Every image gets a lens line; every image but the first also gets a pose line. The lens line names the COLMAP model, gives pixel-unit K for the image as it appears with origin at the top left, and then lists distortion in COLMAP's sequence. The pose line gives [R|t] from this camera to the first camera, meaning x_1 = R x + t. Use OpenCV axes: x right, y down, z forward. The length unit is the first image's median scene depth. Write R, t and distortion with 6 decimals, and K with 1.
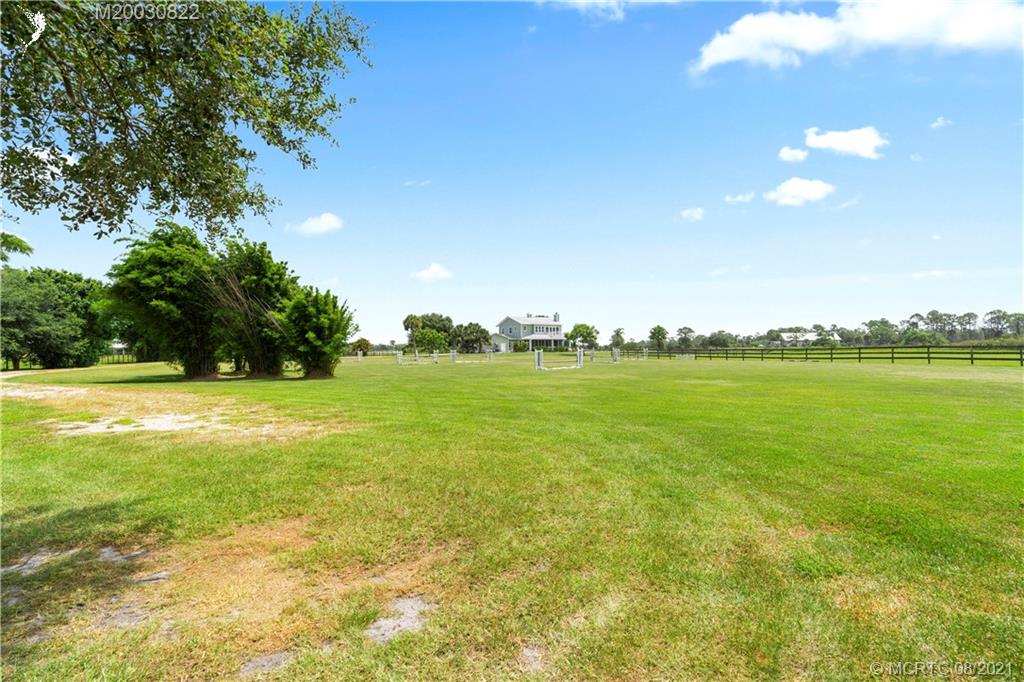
lens RADIAL K [[462.6, 0, 513.5], [0, 462.6, 341.2], [0, 0, 1]] dist [-0.001383, 0.000762]
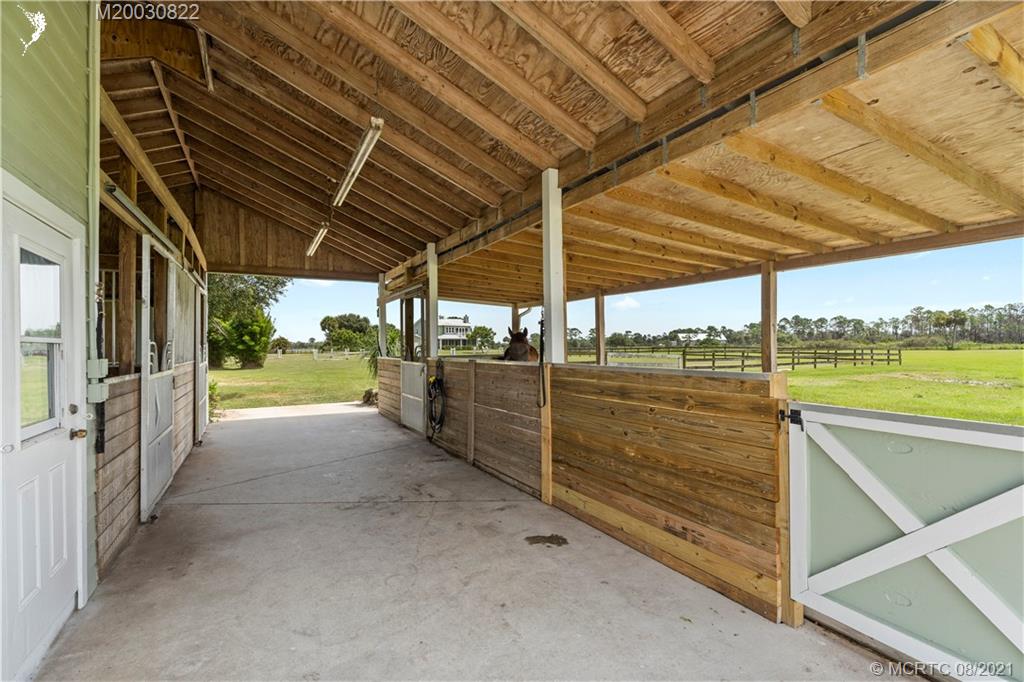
lens RADIAL K [[462.6, 0, 513.5], [0, 462.6, 341.2], [0, 0, 1]] dist [-0.001383, 0.000762]
pose [[0.987987, 0.004432, 0.154475, 0.034915], [-0.005020, 0.999982, 0.003419, -0.002925], [-0.154457, -0.004153, 0.987991, -0.122859]]
